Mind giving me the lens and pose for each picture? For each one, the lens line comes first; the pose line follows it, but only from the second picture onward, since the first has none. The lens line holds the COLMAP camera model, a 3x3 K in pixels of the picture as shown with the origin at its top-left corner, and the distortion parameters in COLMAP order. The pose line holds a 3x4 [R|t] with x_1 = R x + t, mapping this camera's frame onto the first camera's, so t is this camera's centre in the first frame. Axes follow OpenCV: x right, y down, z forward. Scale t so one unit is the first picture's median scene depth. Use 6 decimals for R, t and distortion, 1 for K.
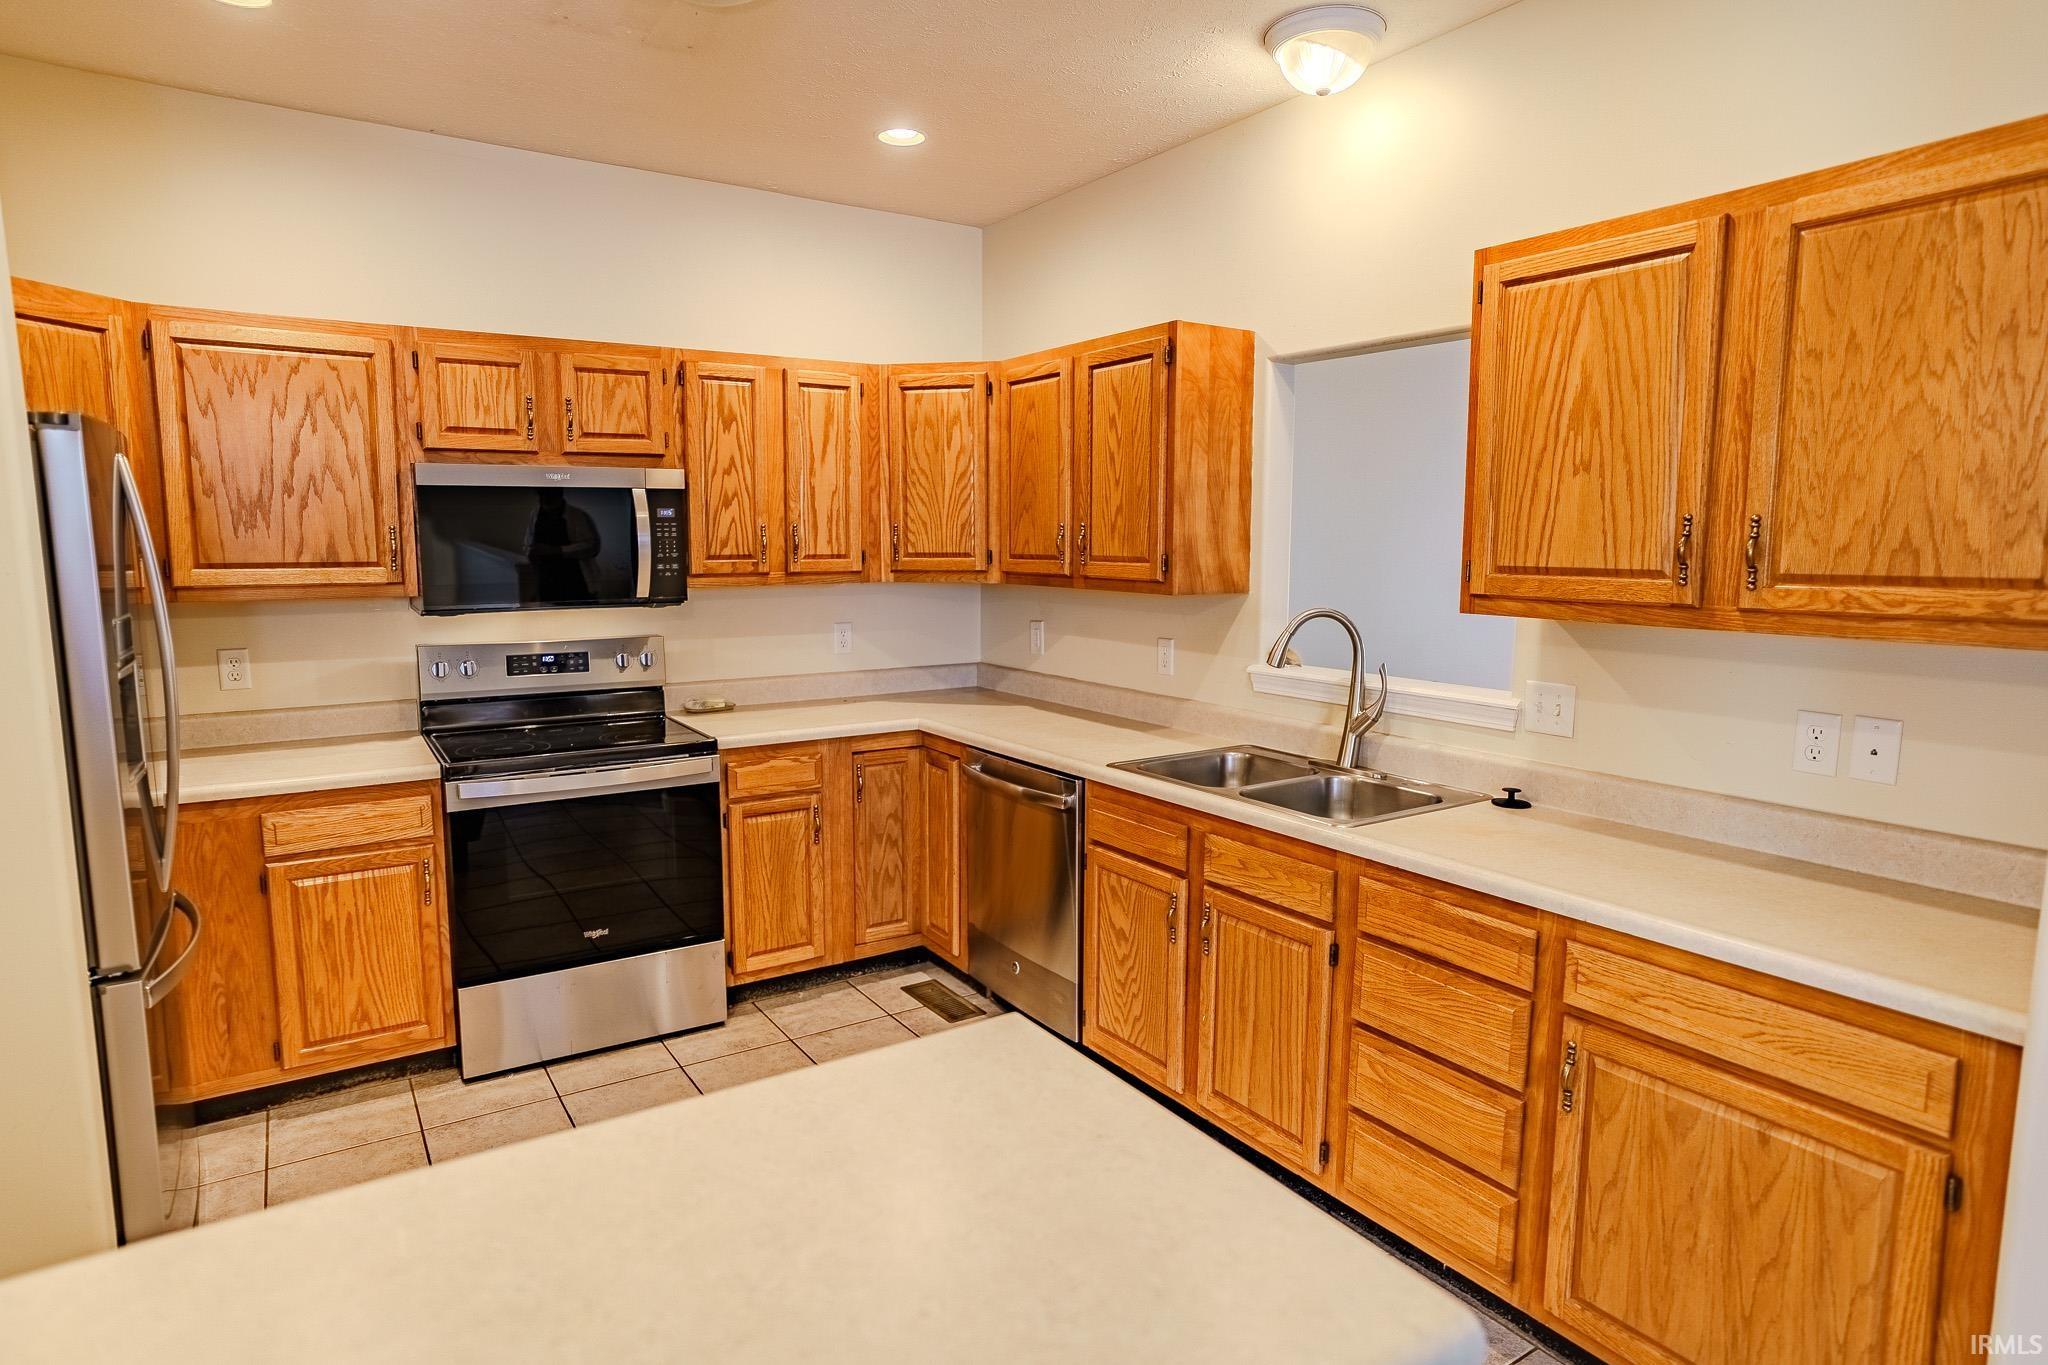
lens RADIAL K [[1131.8, 0, 1027.4], [0, 1131.8, 677.6], [0, 0, 1]] dist [-0.054876, 0.037213]
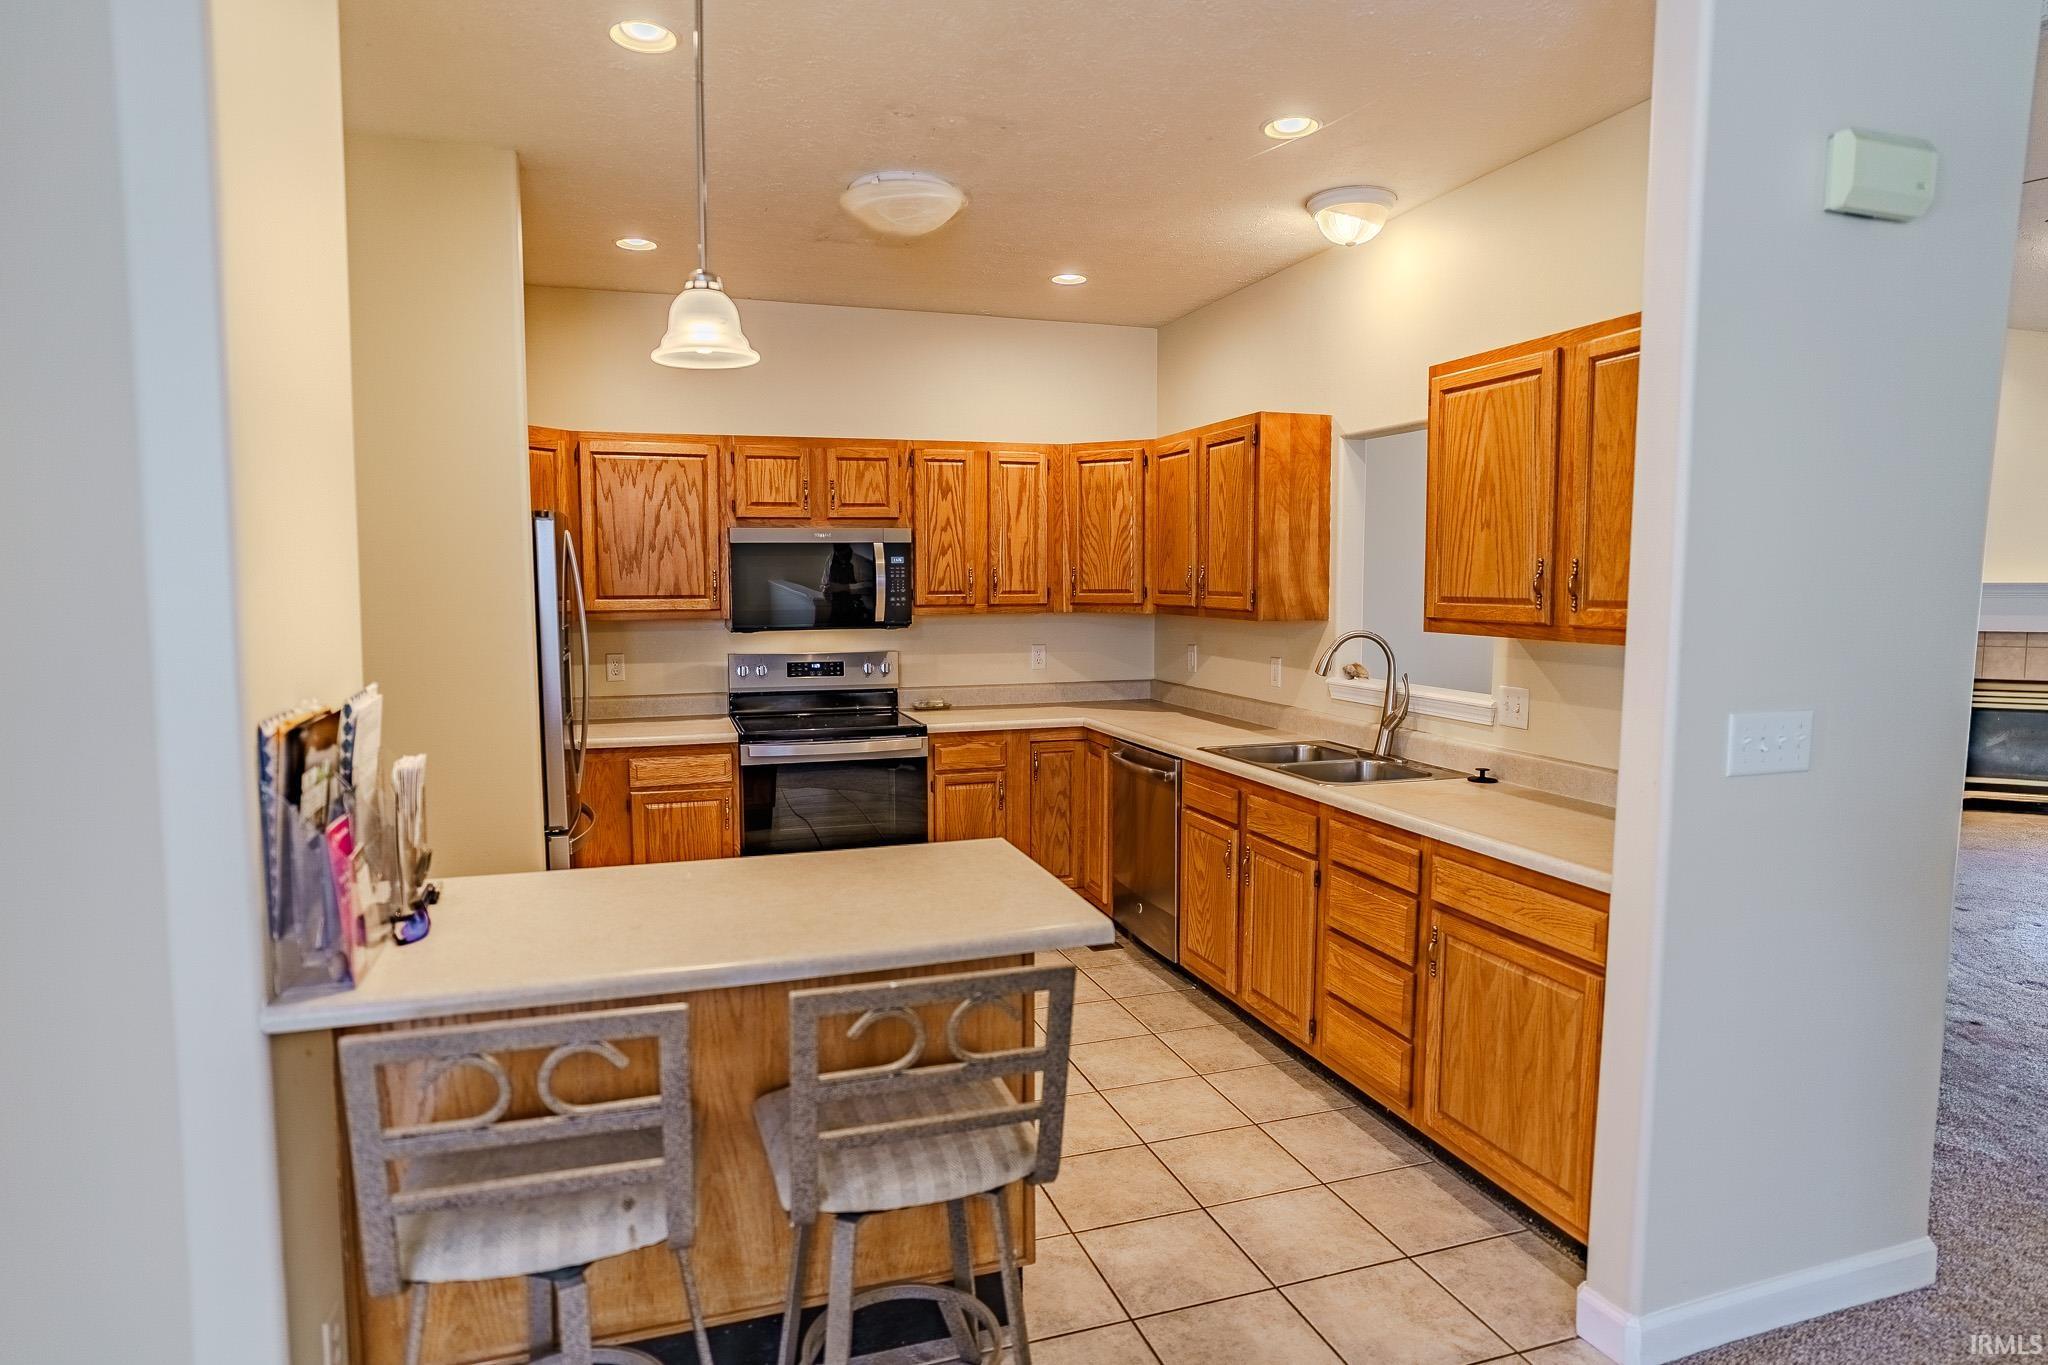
lens RADIAL K [[1149.2, 0, 1034.8], [0, 1149.2, 679.2], [0, 0, 1]] dist [-0.058848, 0.034673]
pose [[0.967548, 0.017649, -0.252070, 0.218911], [-0.026372, 0.999163, -0.031270, 0.042571], [0.251307, 0.036903, 0.967204, -0.342466]]
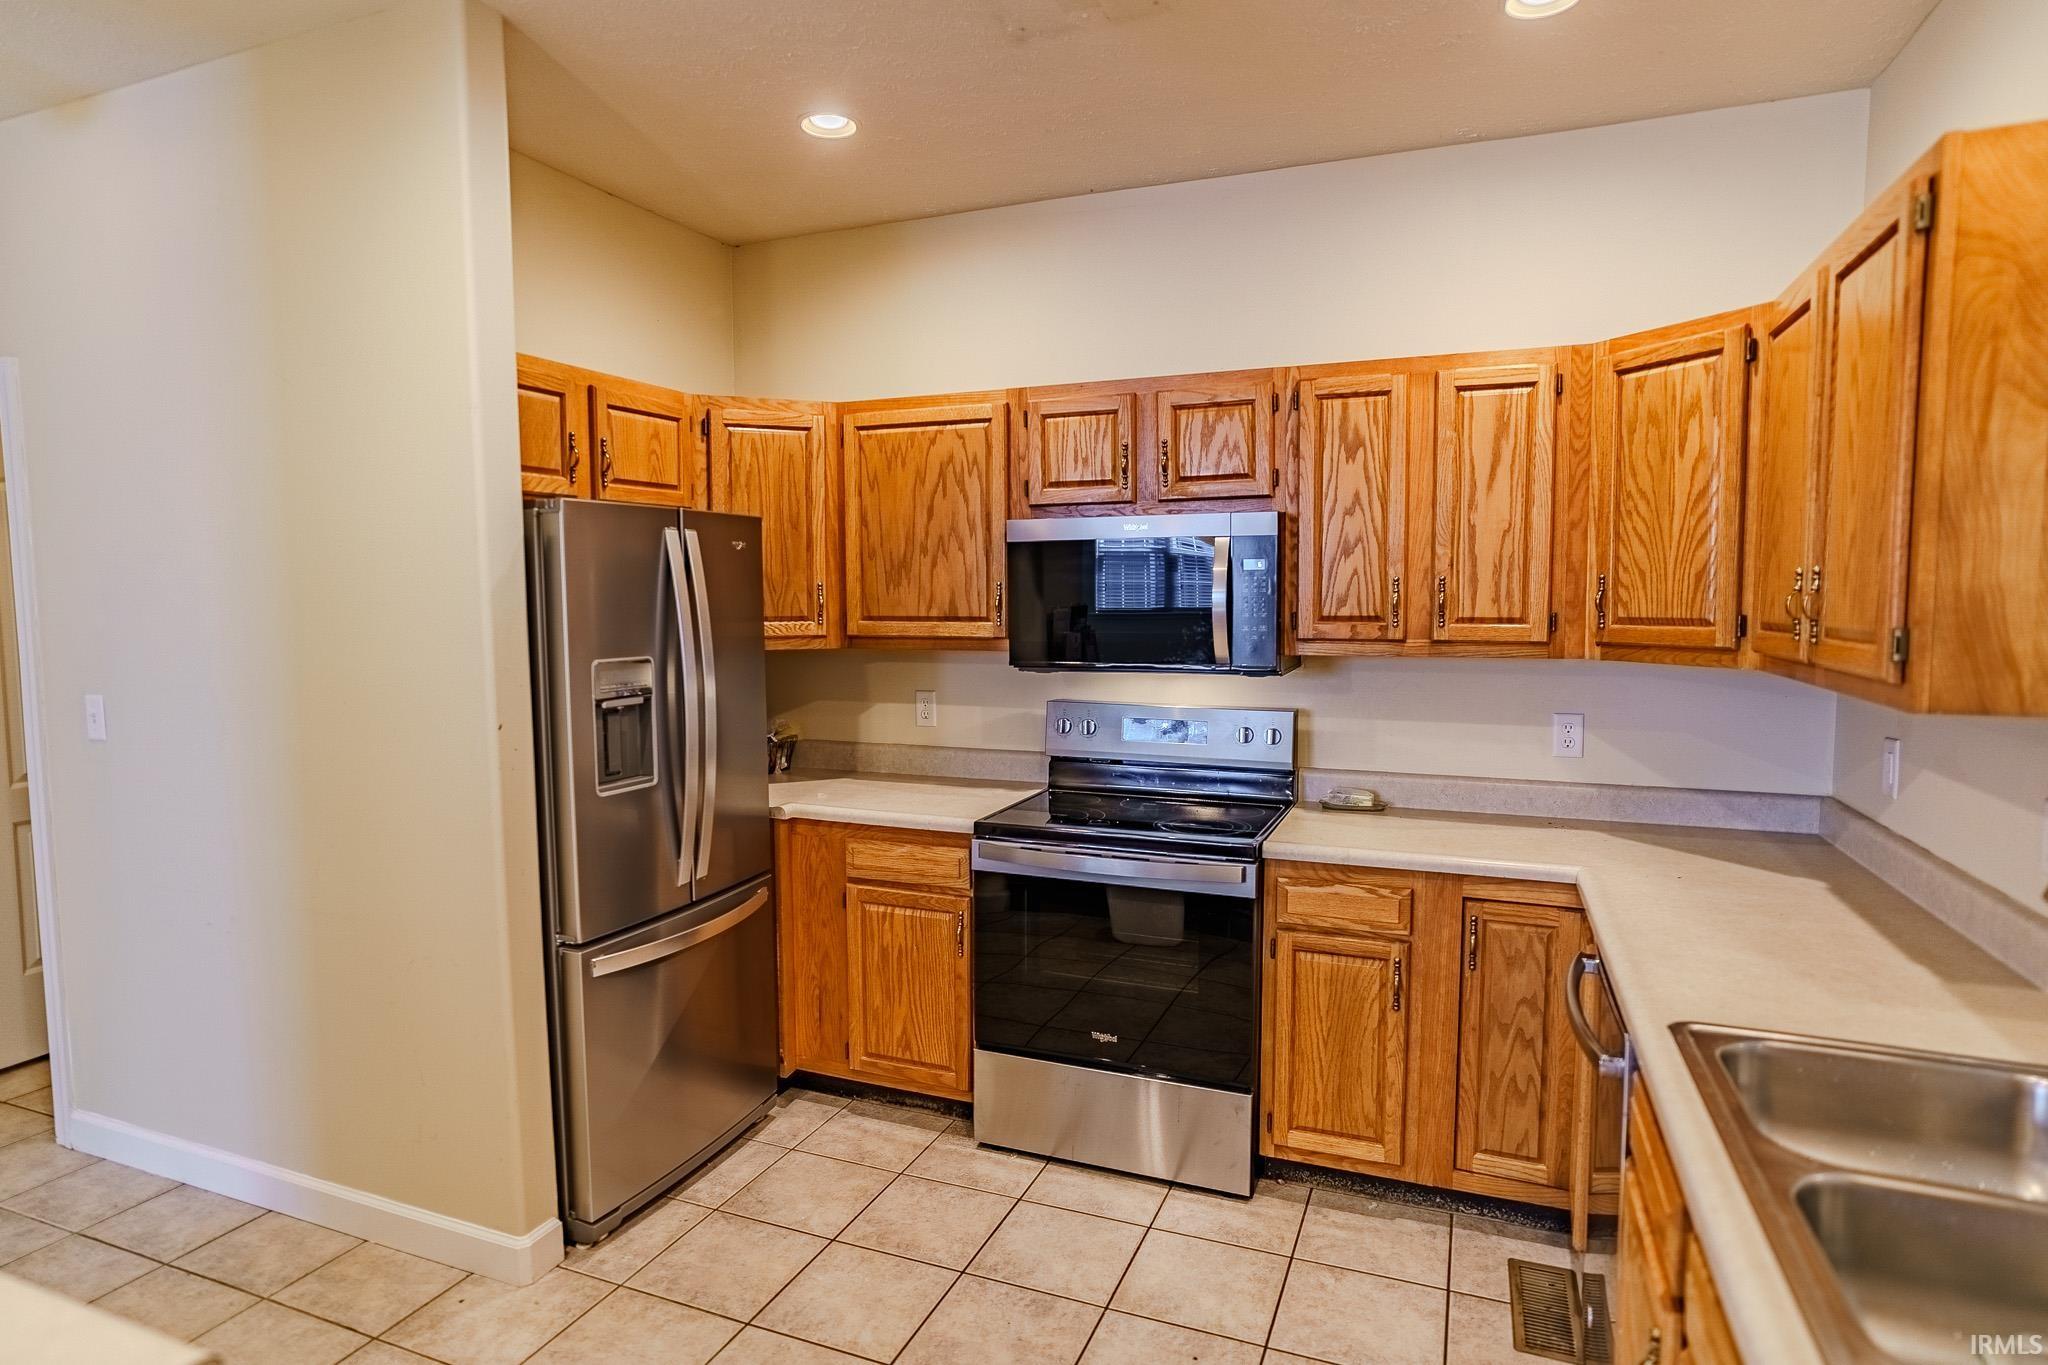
lens RADIAL K [[1131.8, 0, 1027.4], [0, 1131.8, 677.6], [0, 0, 1]] dist [-0.054876, 0.037213]
pose [[0.560876, 0.057818, -0.825878, 0.313329], [-0.098749, 0.995109, 0.002602, -0.054025], [0.821989, 0.080095, 0.563843, 0.440764]]
